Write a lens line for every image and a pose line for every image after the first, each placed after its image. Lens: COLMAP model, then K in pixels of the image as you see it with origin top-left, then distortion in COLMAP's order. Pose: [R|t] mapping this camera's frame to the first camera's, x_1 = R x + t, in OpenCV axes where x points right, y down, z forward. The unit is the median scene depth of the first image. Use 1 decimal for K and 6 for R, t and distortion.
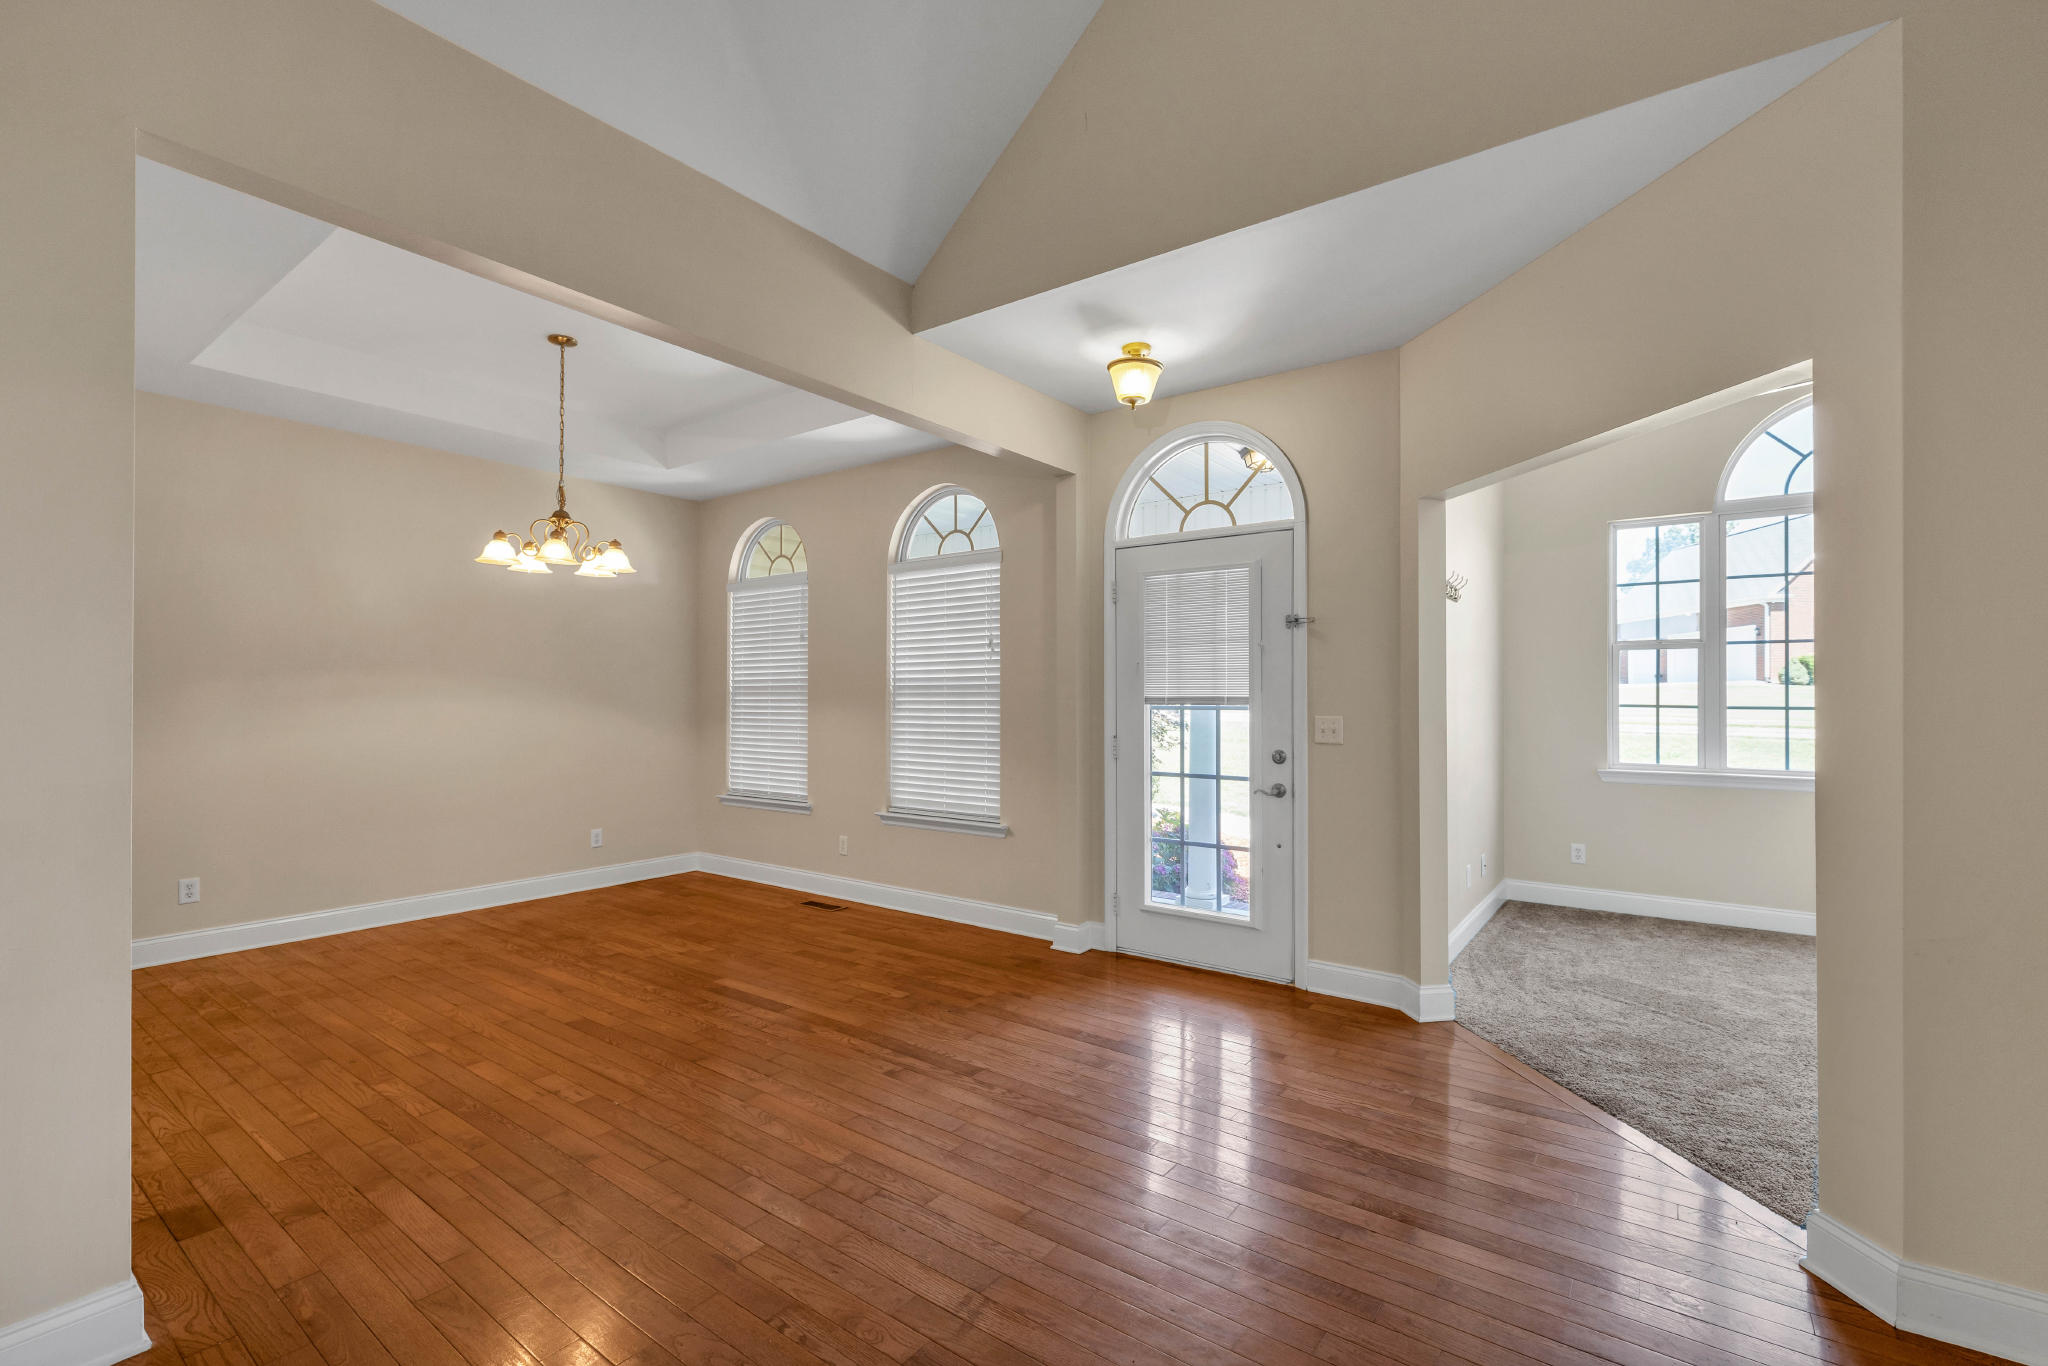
lens RADIAL K [[880.6, 0, 1026.8], [0, 880.6, 687.2], [0, 0, 1]] dist [0.000614, 0.000466]
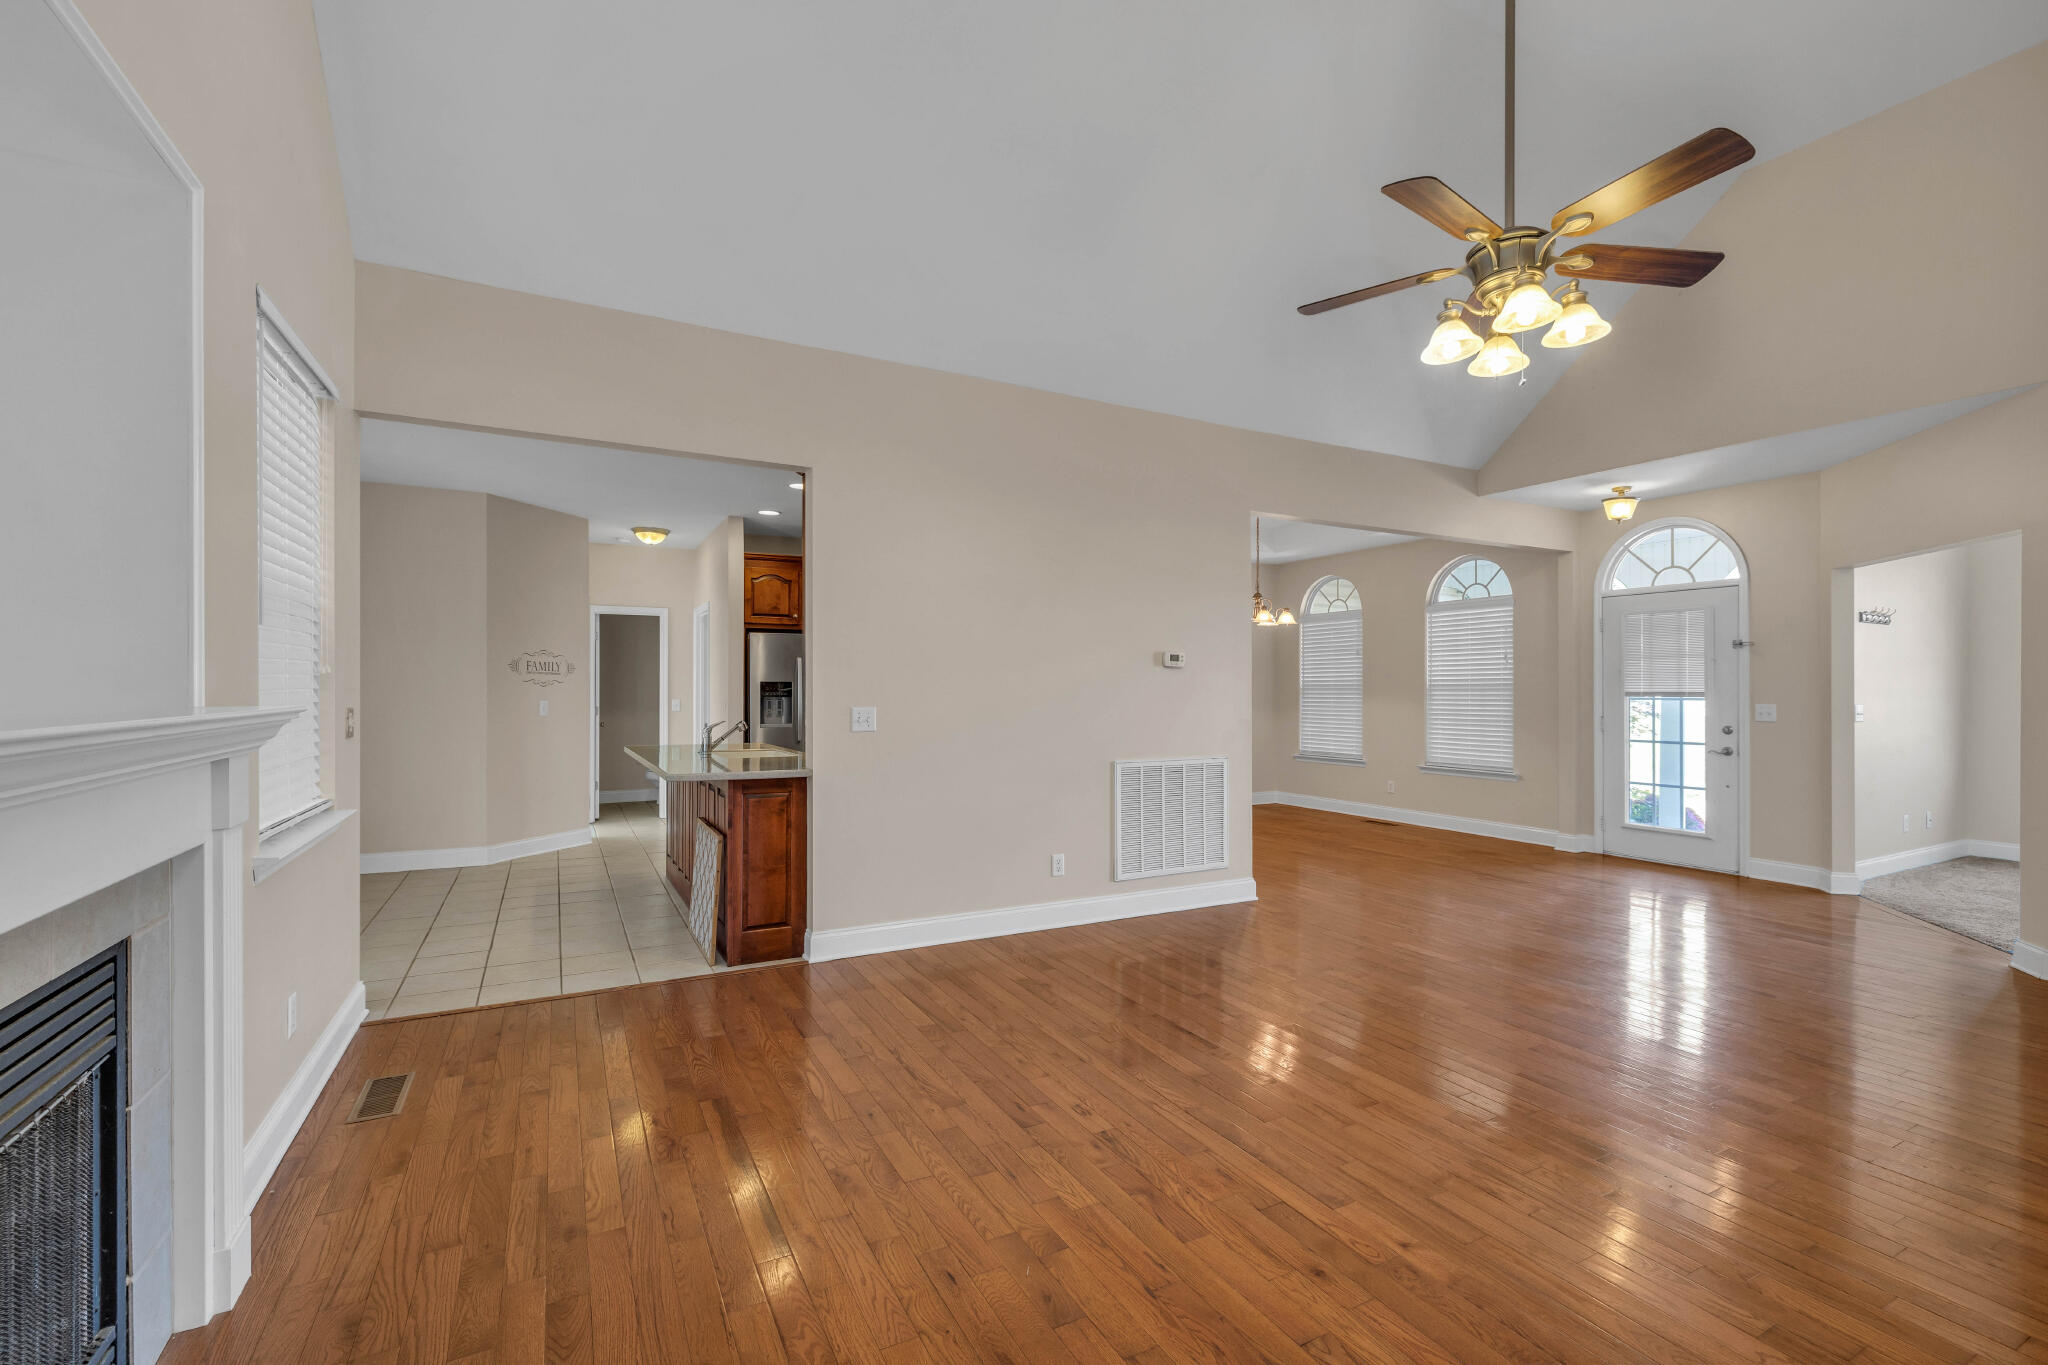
lens RADIAL K [[880.6, 0, 1026.8], [0, 880.6, 686.7], [0, 0, 1]] dist [0.000614, 0.000466]
pose [[0.902691, -0.002042, -0.430285, -0.159341], [0.006163, 0.999948, 0.008184, -0.018303], [0.430245, -0.010039, 0.902656, -0.915851]]
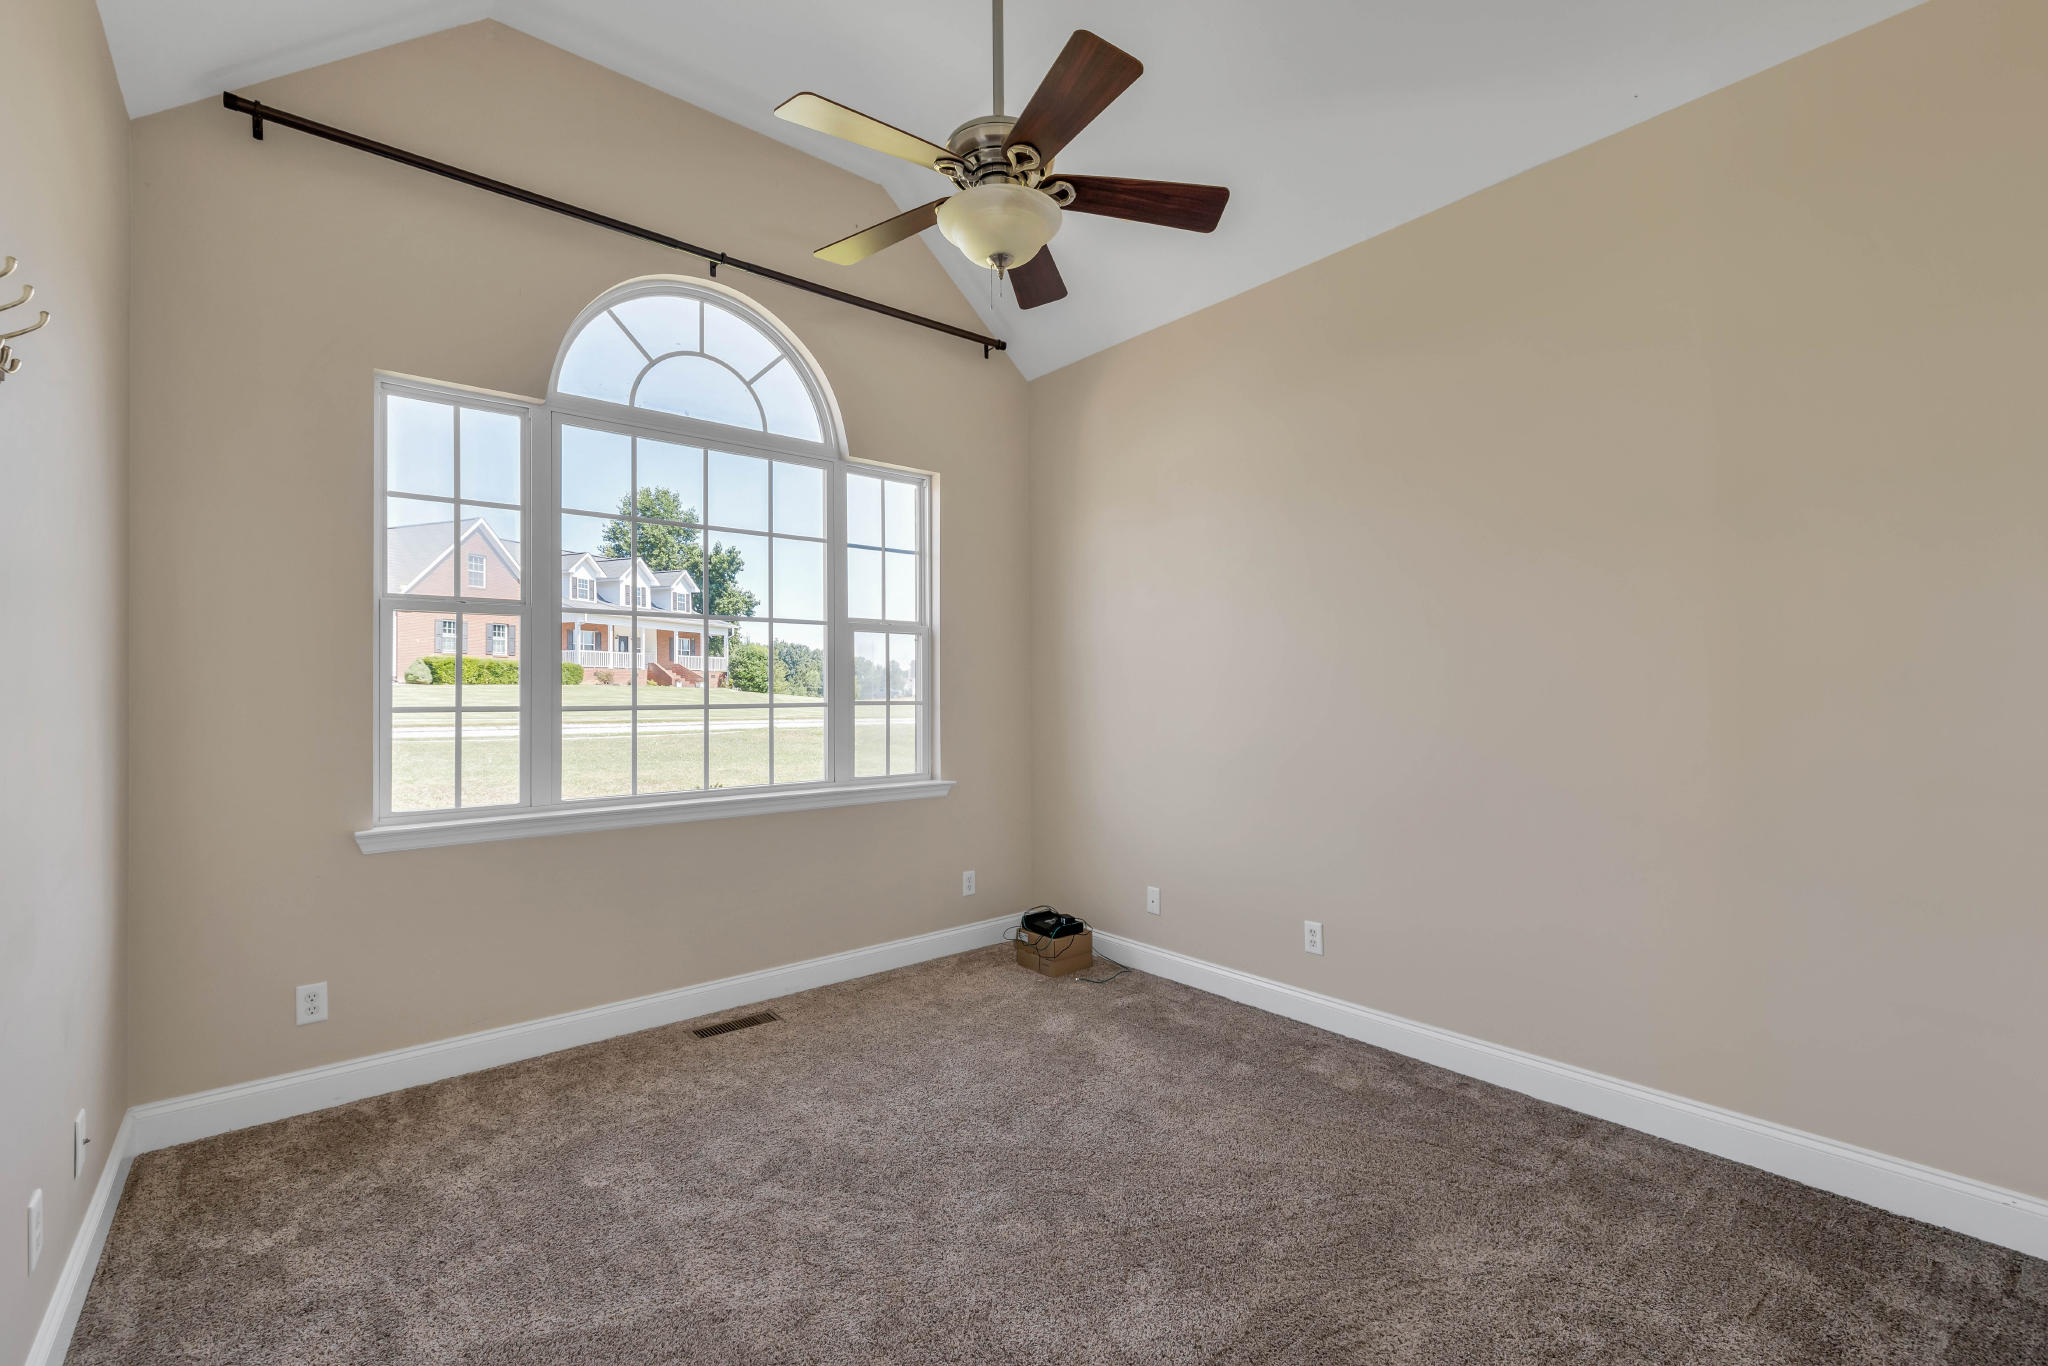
lens RADIAL K [[880.6, 0, 1026.8], [0, 880.6, 687.2], [0, 0, 1]] dist [0.000614, 0.000466]
pose [[0.241821, 0.002238, 0.970318, 0.102024], [-0.003323, 0.999993, -0.001478, 0.002954], [-0.970315, -0.002867, 0.241827, 0.211911]]
